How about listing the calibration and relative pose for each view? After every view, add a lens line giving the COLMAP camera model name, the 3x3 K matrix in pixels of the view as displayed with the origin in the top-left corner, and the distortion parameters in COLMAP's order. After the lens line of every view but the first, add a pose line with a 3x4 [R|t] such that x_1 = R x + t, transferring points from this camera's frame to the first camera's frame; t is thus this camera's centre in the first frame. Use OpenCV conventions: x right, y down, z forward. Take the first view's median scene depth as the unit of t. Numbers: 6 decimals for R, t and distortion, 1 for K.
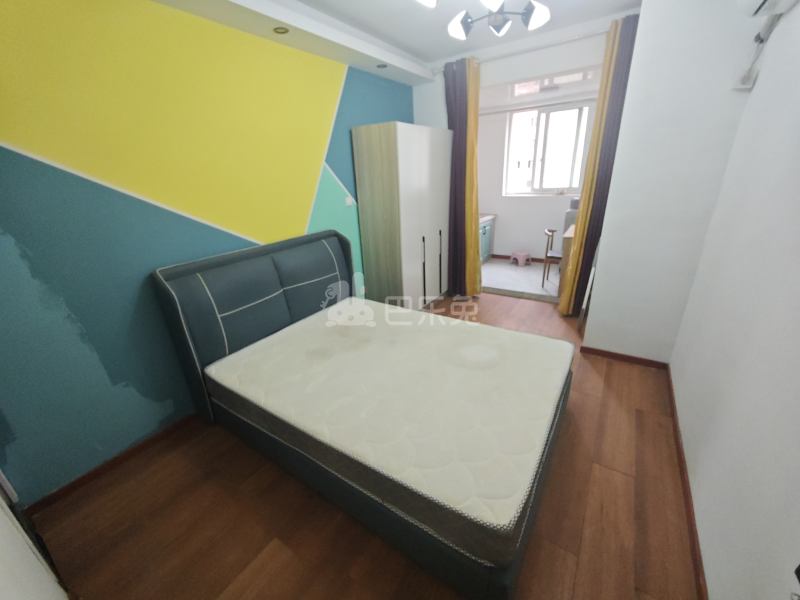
lens RADIAL K [[324.5, 0, 400.0], [0, 324.5, 300.0], [0, 0, 1]] dist [-0.000603, -0.000118]
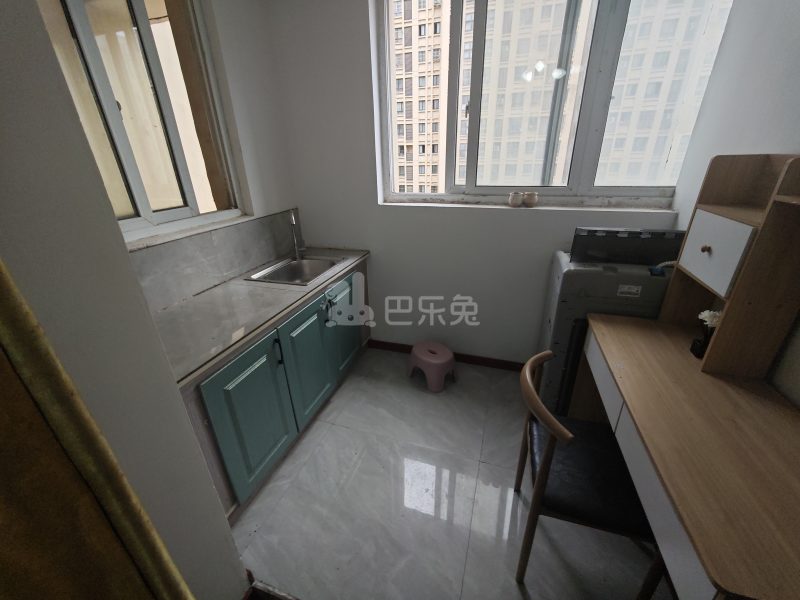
lens RADIAL K [[330.4, 0, 400.0], [0, 330.4, 300.0], [0, 0, 1]] dist [-0.011255, -0.000157]
pose [[0.967353, -0.068997, 0.243860, 0.317420], [0.062407, 0.997449, 0.034655, -0.292916], [-0.245629, -0.018305, 0.969191, 0.817009]]
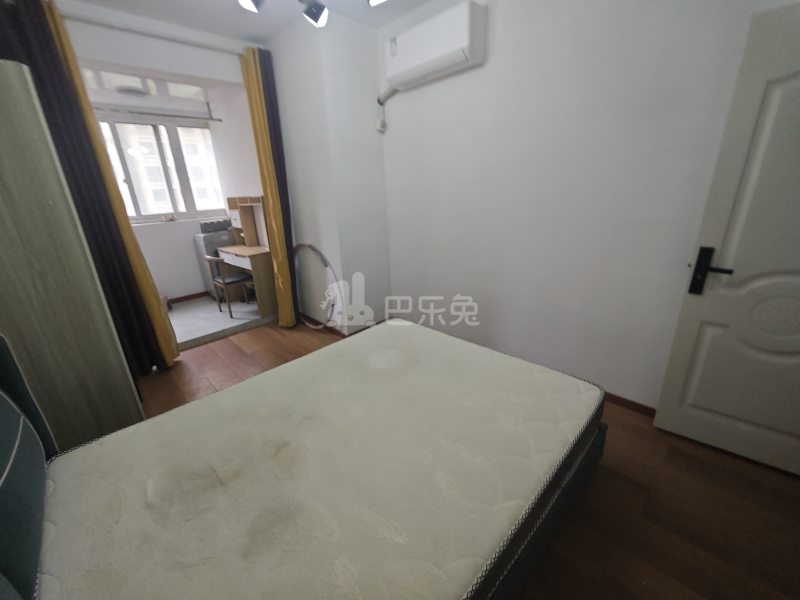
lens RADIAL K [[330.4, 0, 400.0], [0, 330.4, 300.0], [0, 0, 1]] dist [-0.011255, -0.000157]
pose [[0.202855, -0.279817, 0.938378, -0.310801], [0.386931, 0.903219, 0.185688, -0.077955], [-0.899519, 0.325419, 0.291492, 0.330721]]
